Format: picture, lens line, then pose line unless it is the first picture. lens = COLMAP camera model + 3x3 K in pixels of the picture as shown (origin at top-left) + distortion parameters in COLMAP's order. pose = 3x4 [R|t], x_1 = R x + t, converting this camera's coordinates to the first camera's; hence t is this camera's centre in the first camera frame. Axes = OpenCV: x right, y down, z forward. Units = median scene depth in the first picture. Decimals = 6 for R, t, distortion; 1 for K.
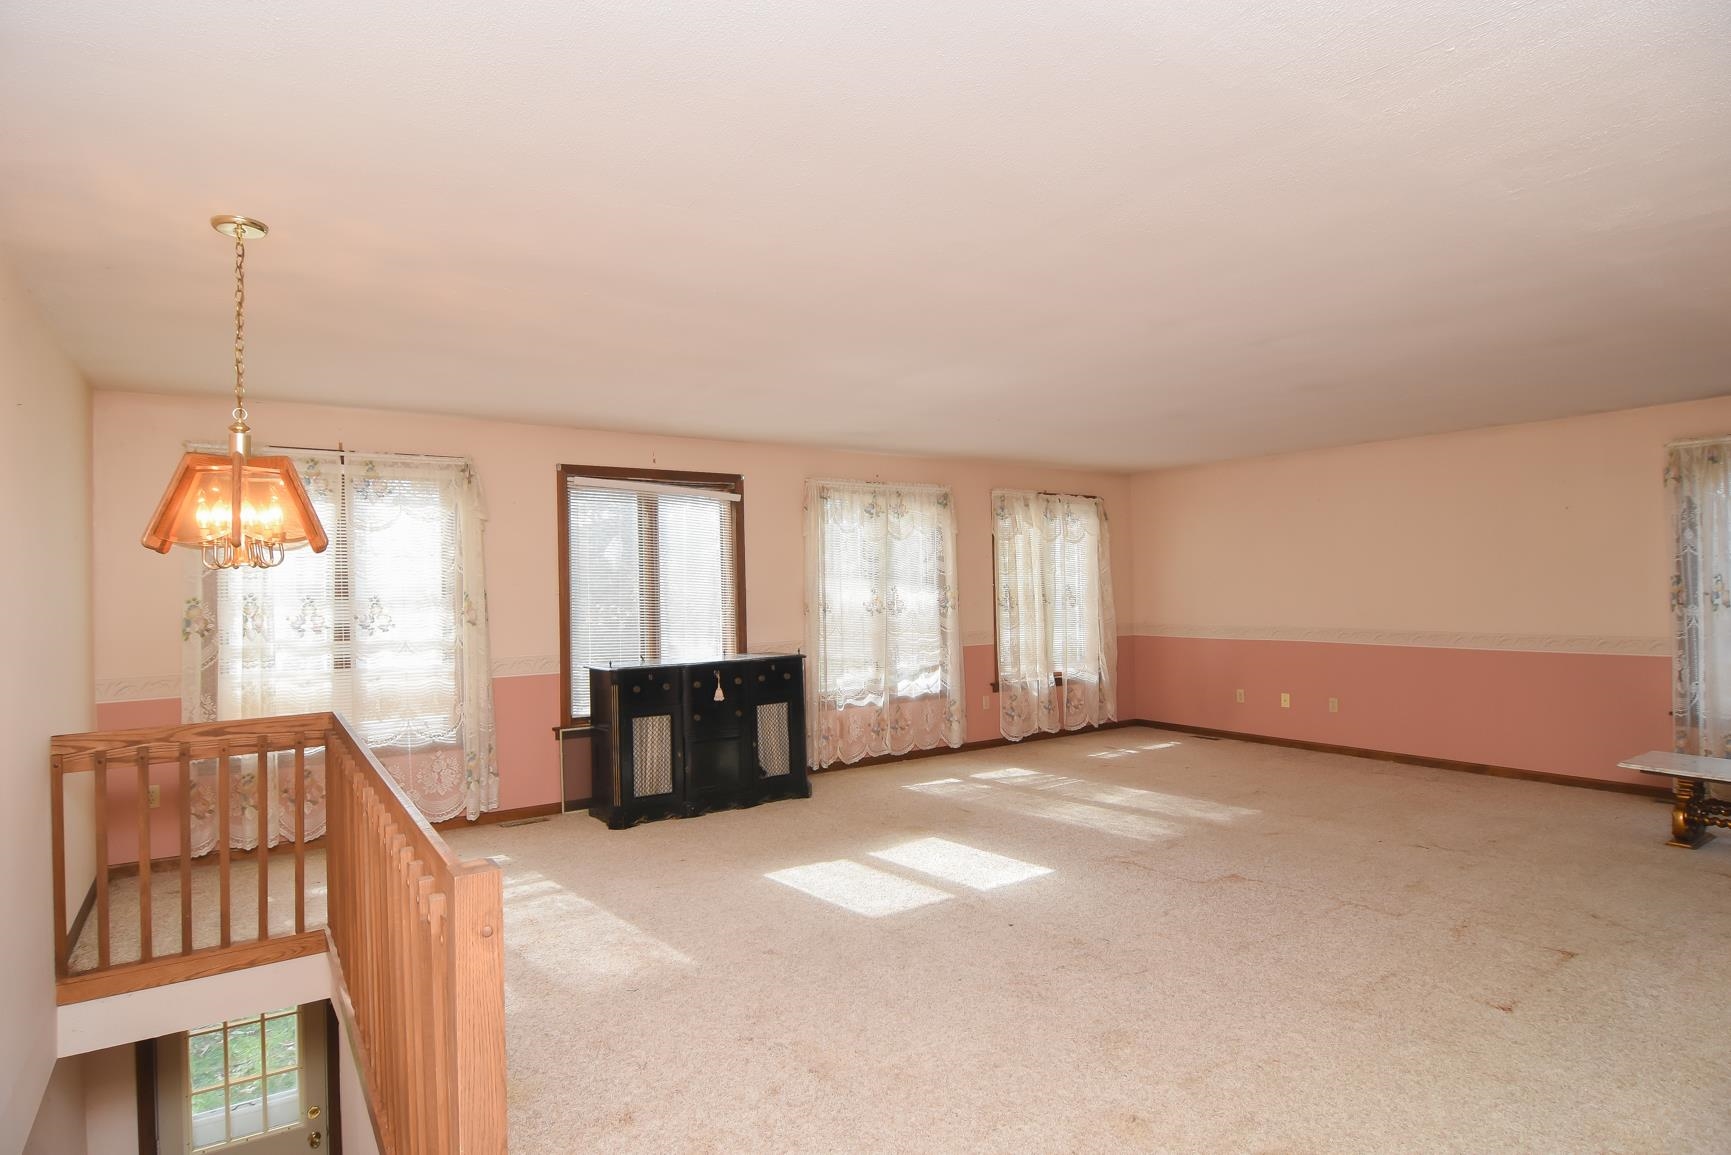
lens RADIAL K [[927.9, 0, 858.9], [0, 927.9, 574.1], [0, 0, 1]] dist [-0.001142, -0.013580]
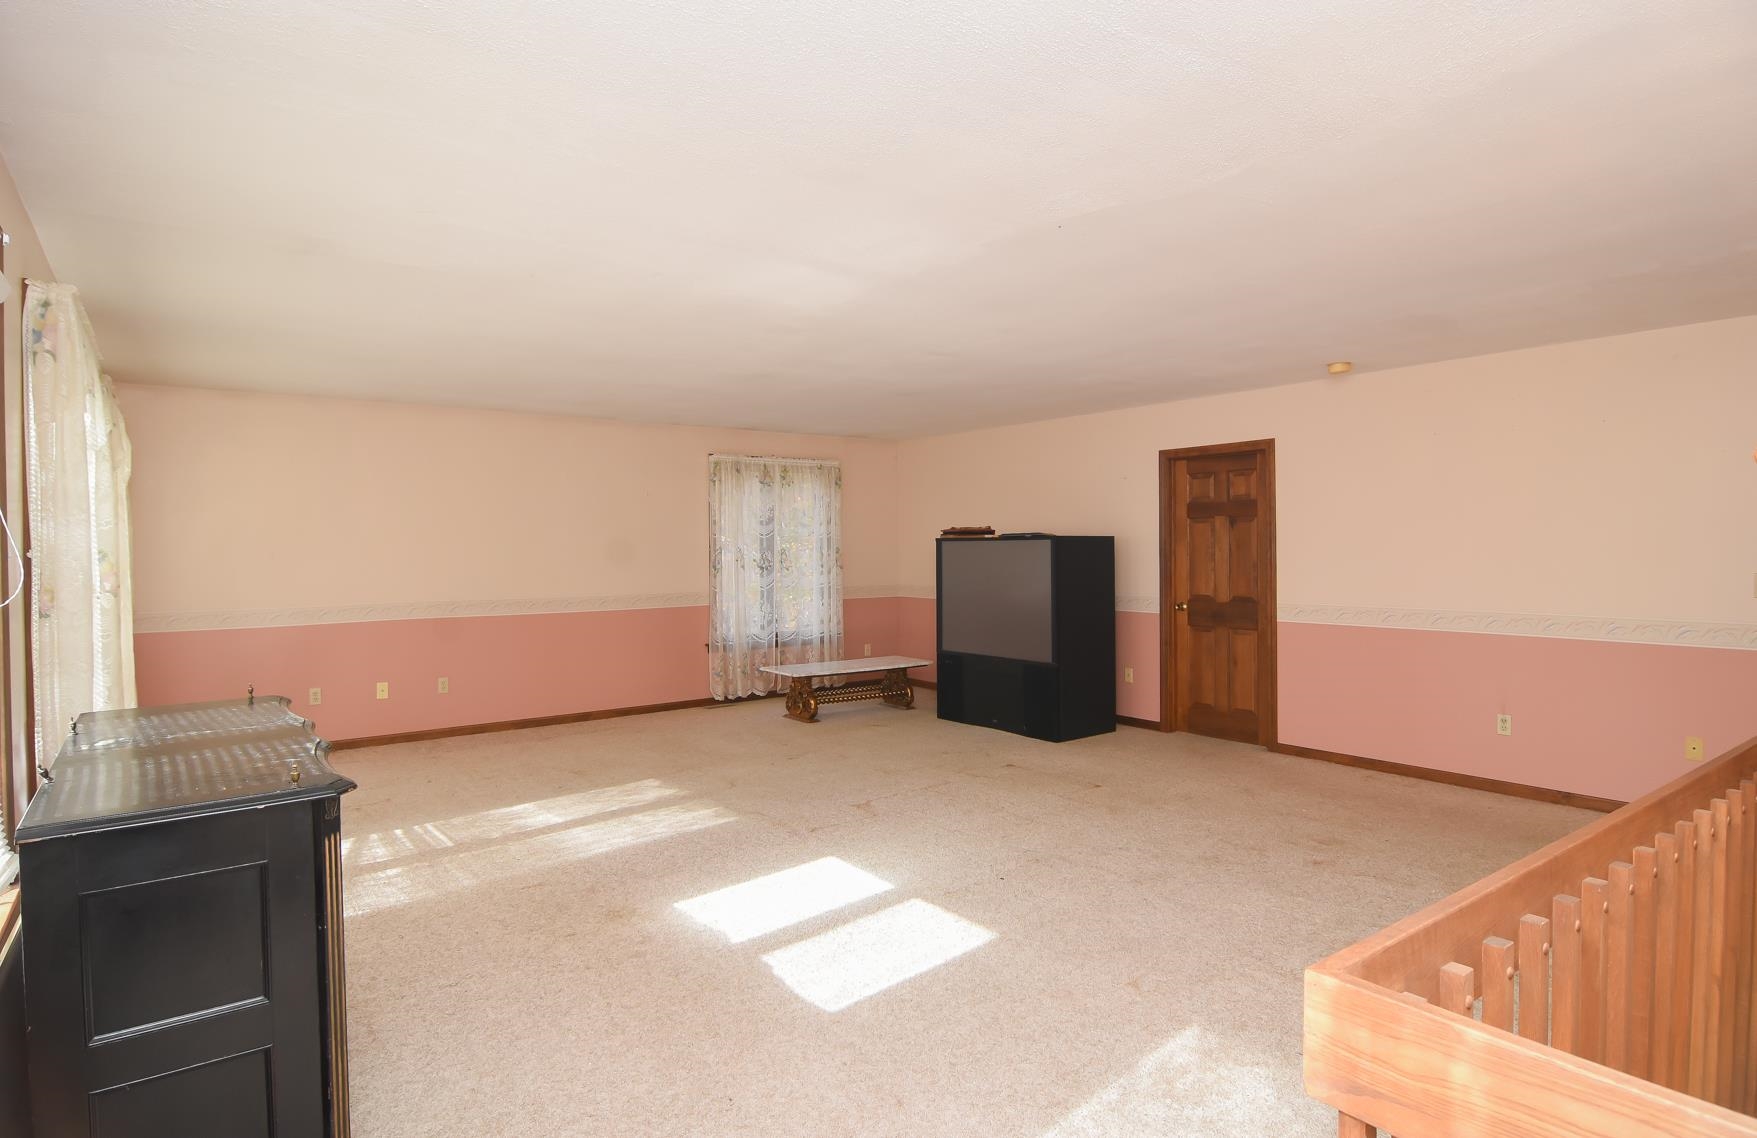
lens RADIAL K [[943.1, 0, 869.5], [0, 943.1, 551.8], [0, 0, 1]] dist [-0.010826, -0.001153]
pose [[-0.019832, 0.007121, 0.999778, -0.505837], [-0.000194, 0.999975, -0.007126, 0.017073], [-0.999803, -0.000335, -0.019830, 0.684734]]
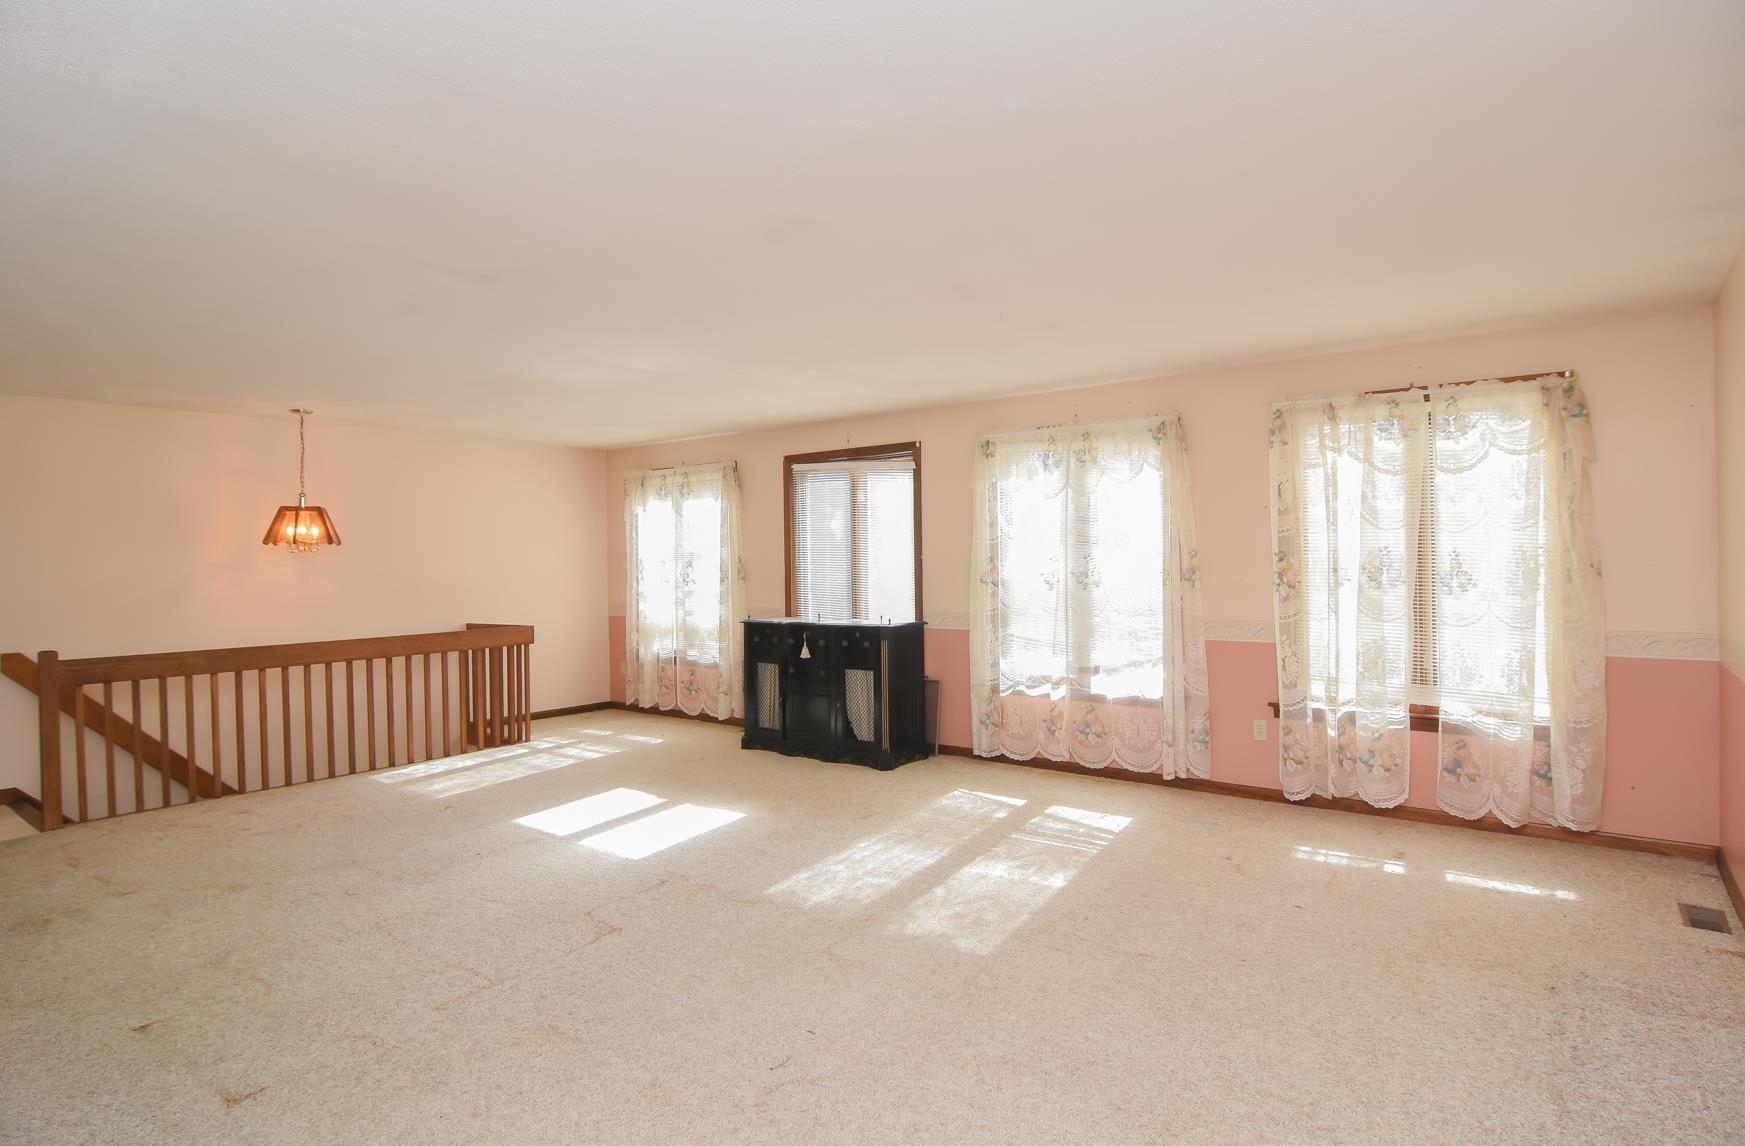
lens RADIAL K [[1010.4, 0, 872.5], [0, 1010.4, 573.0], [0, 0, 1]] dist [0.002507, 0.000378]
pose [[0.270827, 0.024142, -0.962325, 0.919687], [0.020637, 0.999310, 0.030878, -0.000709], [0.962407, -0.028222, 0.270142, 0.670495]]
